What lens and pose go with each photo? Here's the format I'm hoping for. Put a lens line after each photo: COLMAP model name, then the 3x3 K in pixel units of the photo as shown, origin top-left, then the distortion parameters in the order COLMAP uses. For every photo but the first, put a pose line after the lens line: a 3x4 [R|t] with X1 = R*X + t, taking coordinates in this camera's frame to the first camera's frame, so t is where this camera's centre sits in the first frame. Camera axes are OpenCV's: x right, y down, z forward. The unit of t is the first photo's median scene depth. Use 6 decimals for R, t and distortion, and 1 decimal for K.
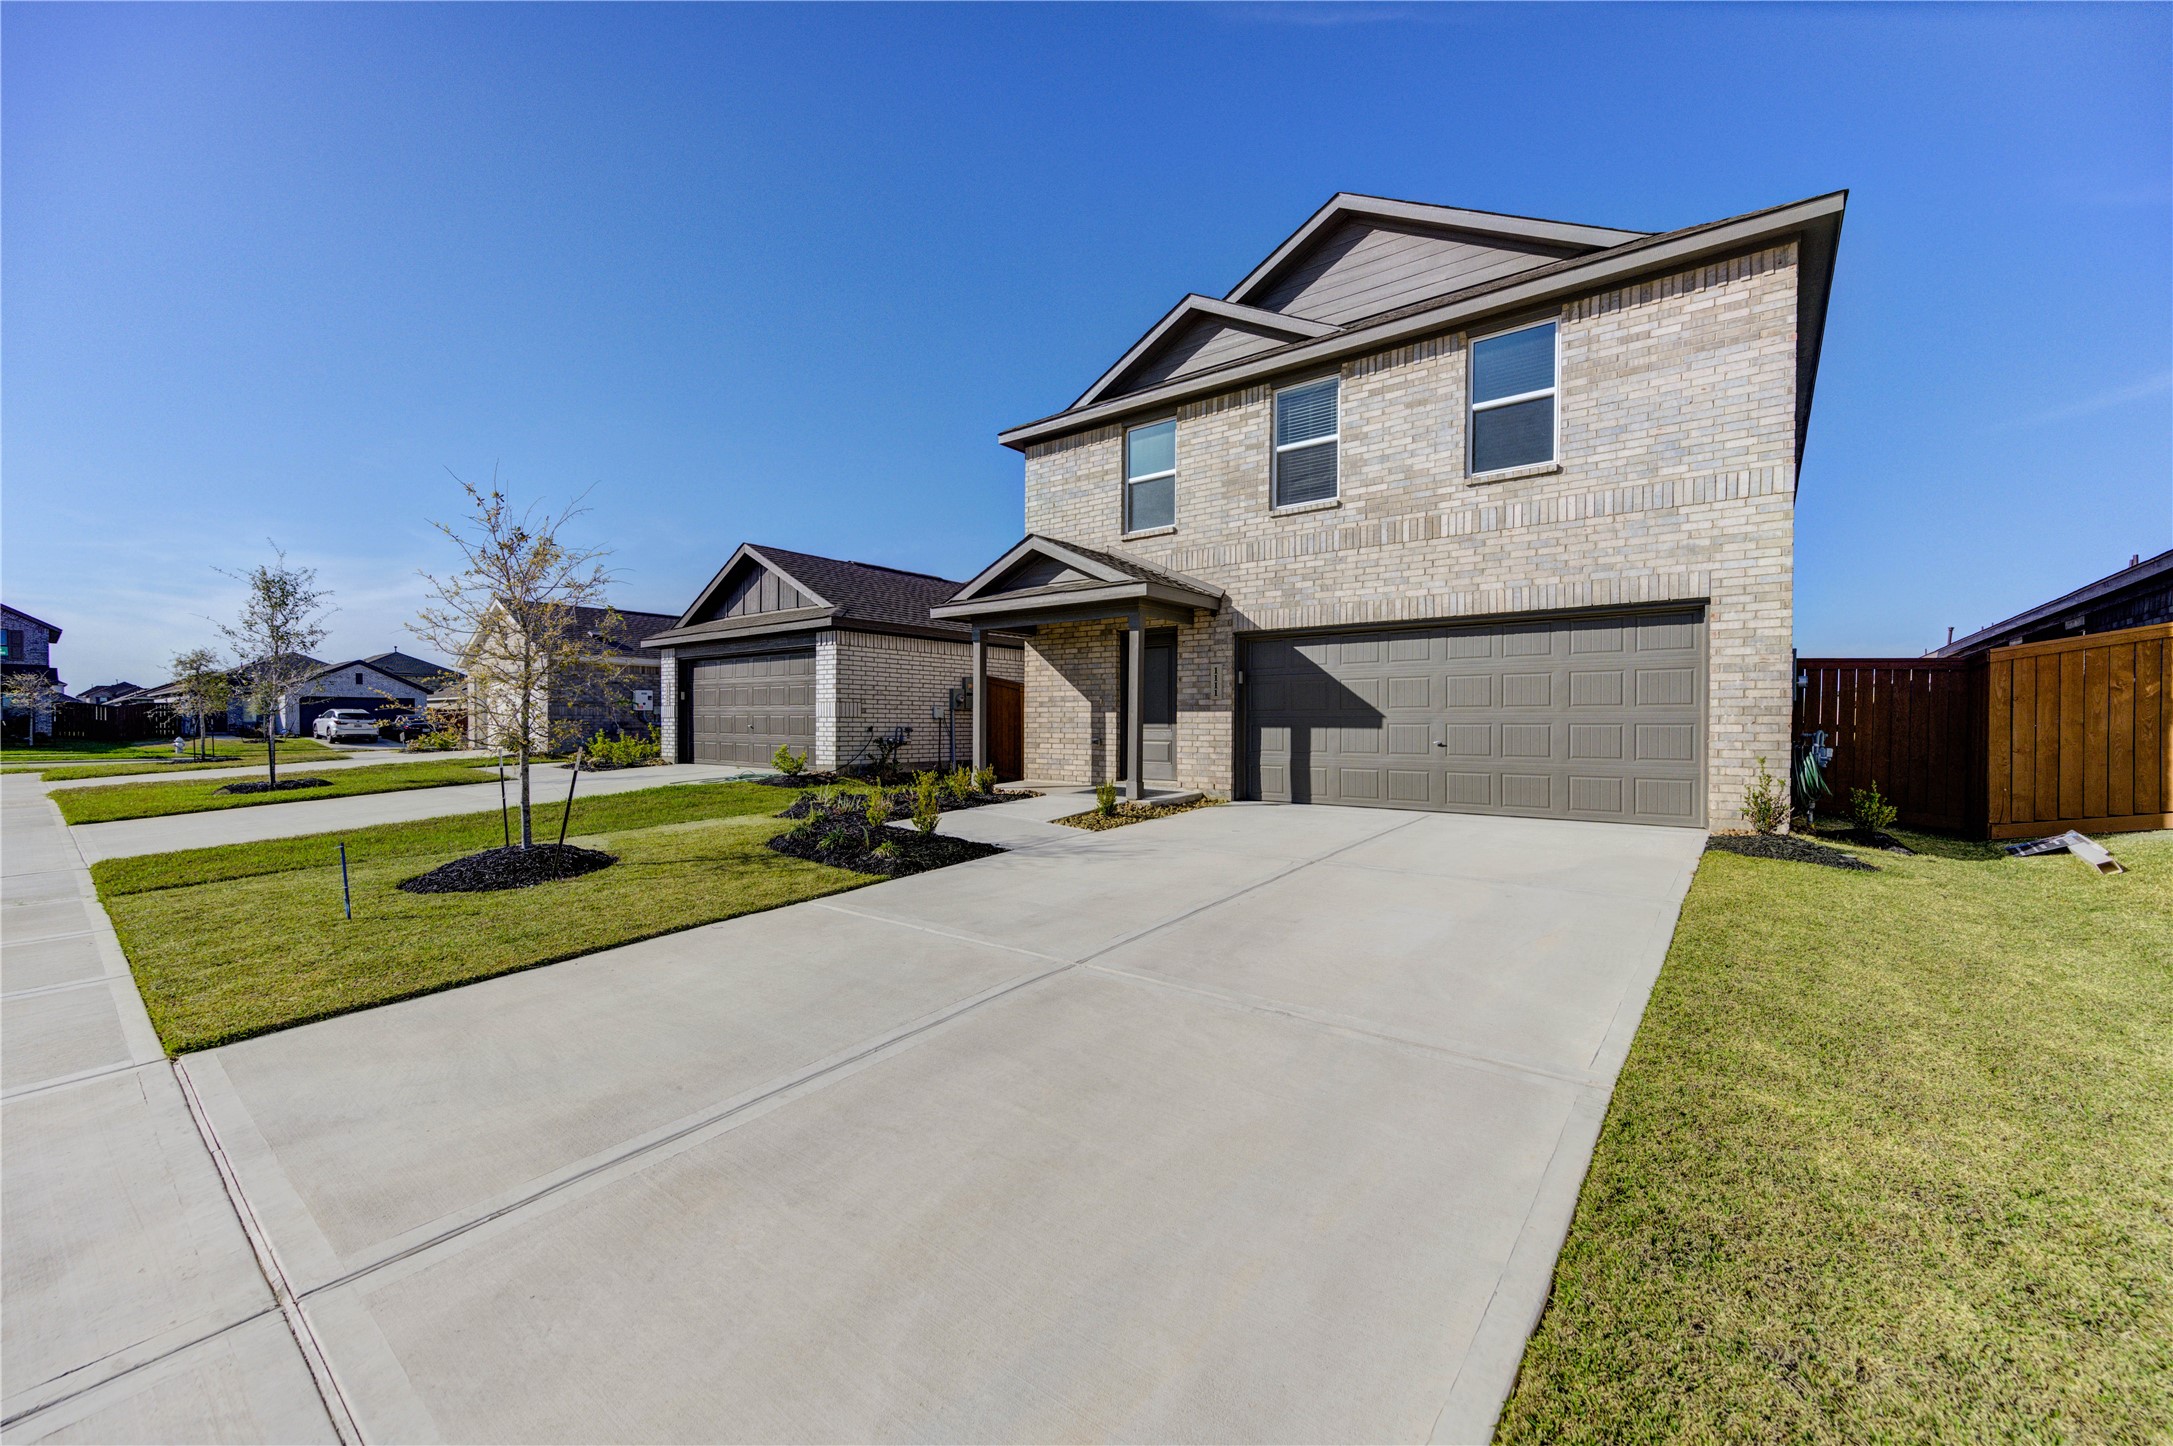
lens RADIAL K [[838.6, 0, 1087.8], [0, 838.6, 720.7], [0, 0, 1]] dist [-0.000114, -0.000380]
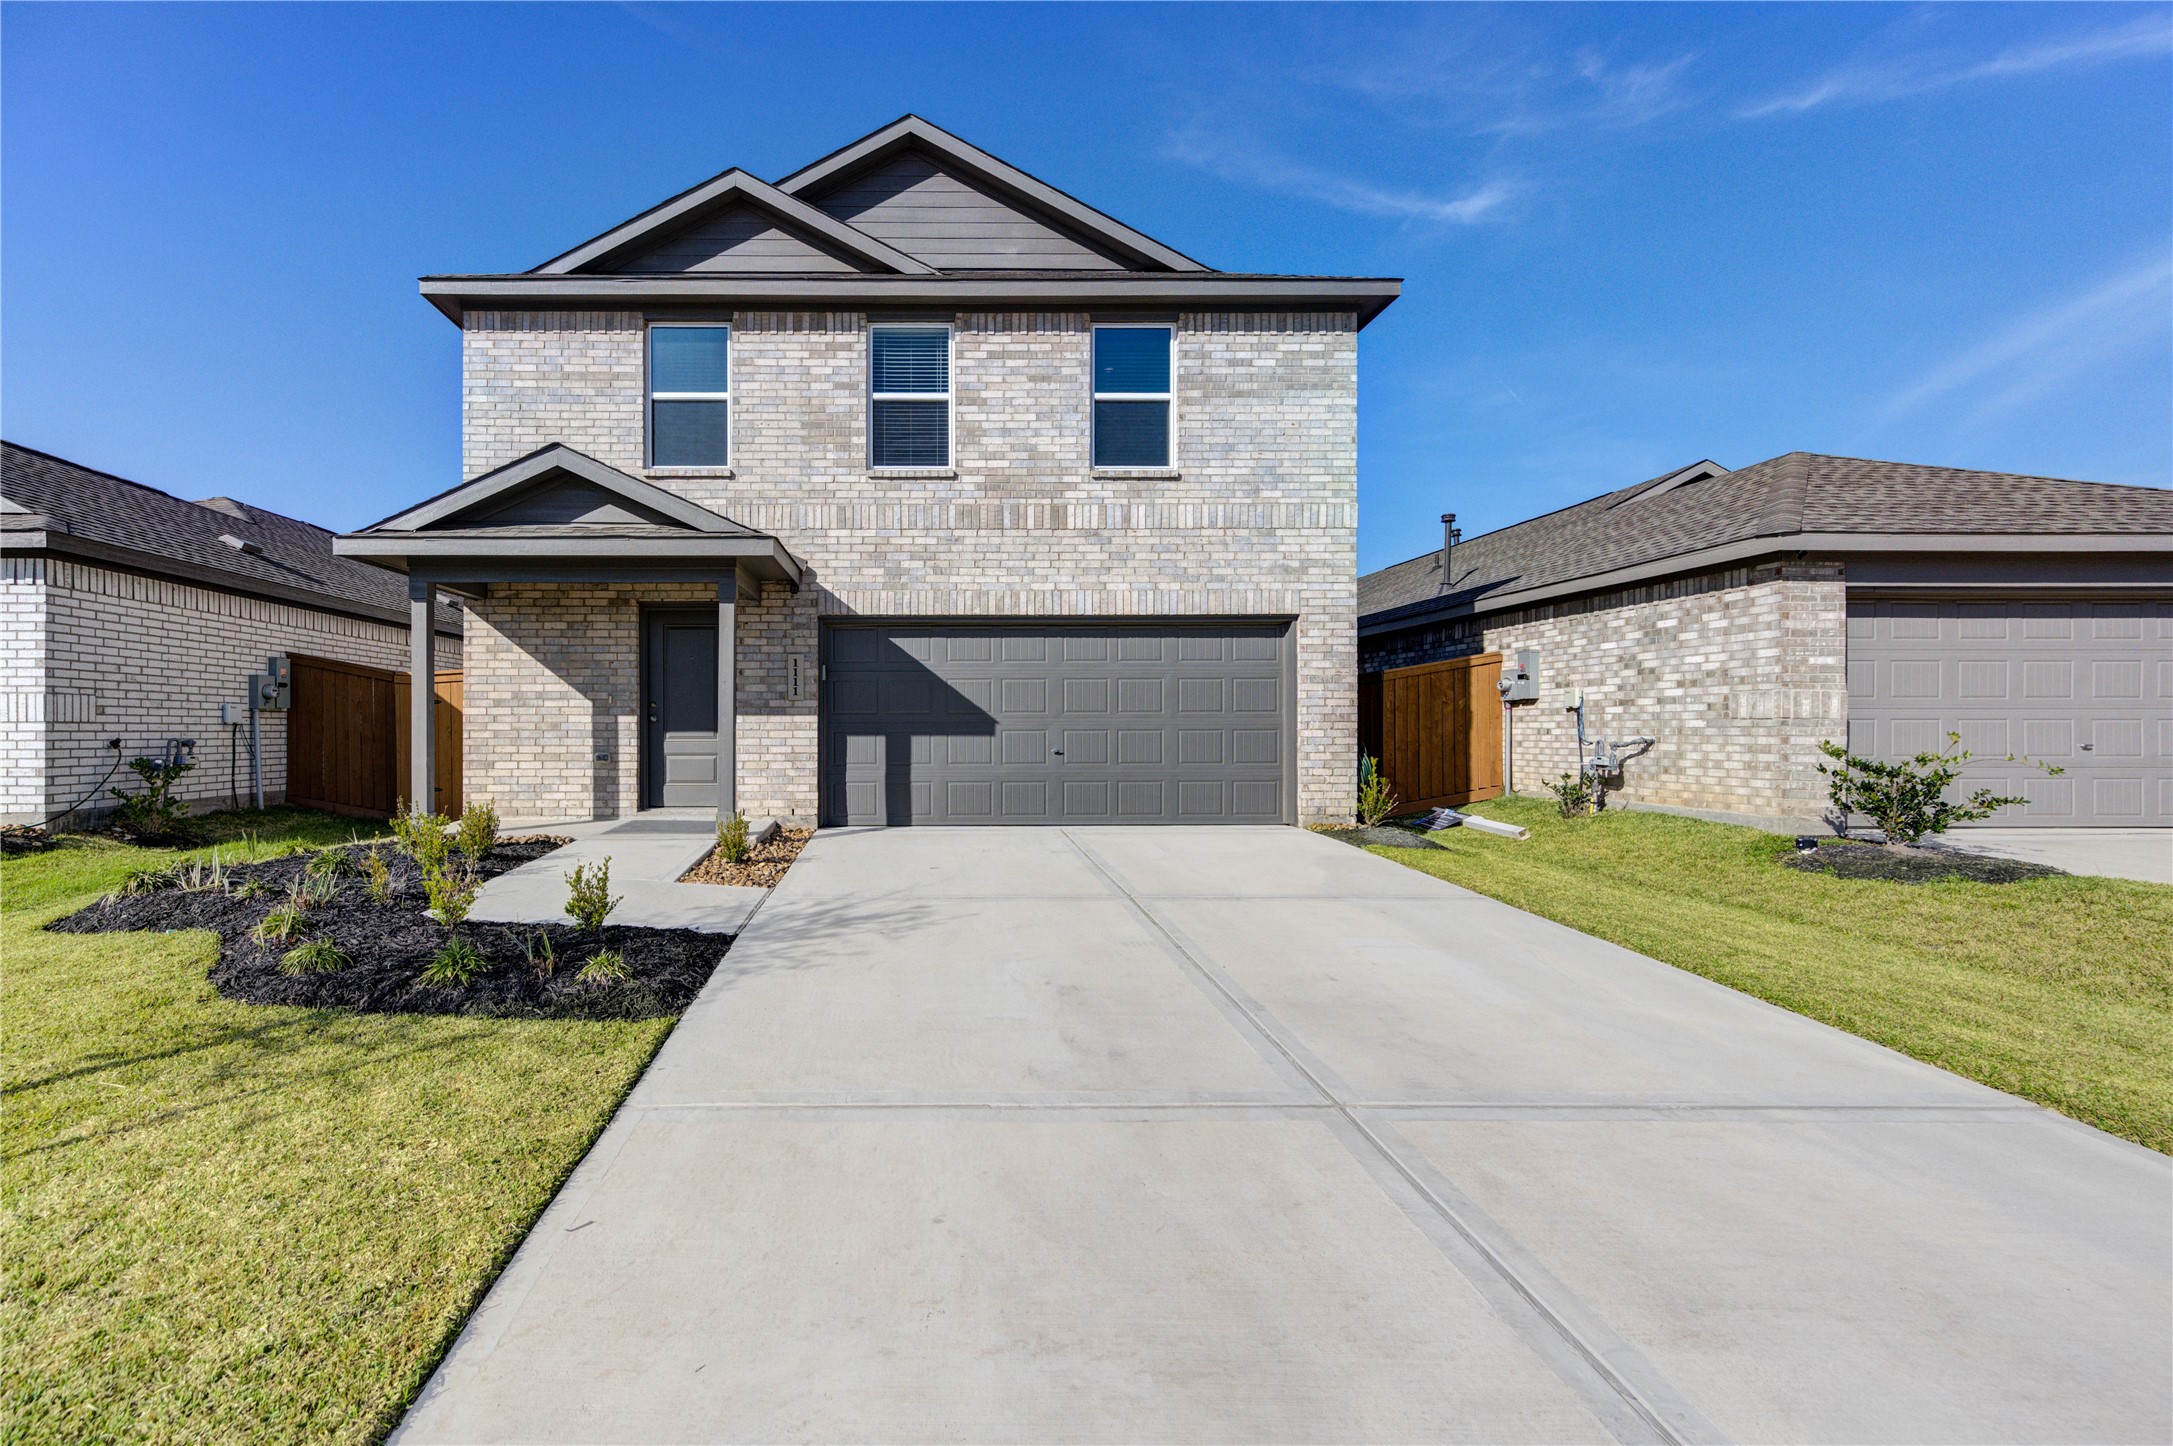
lens RADIAL K [[931.2, 0, 1085.3], [0, 931.2, 725.9], [0, 0, 1]] dist [0.001166, -0.000687]
pose [[0.786768, -0.001520, 0.617246, -0.173145], [0.001304, 0.999999, 0.000800, -0.001495], [-0.617247, 0.000175, 0.786769, 0.155771]]
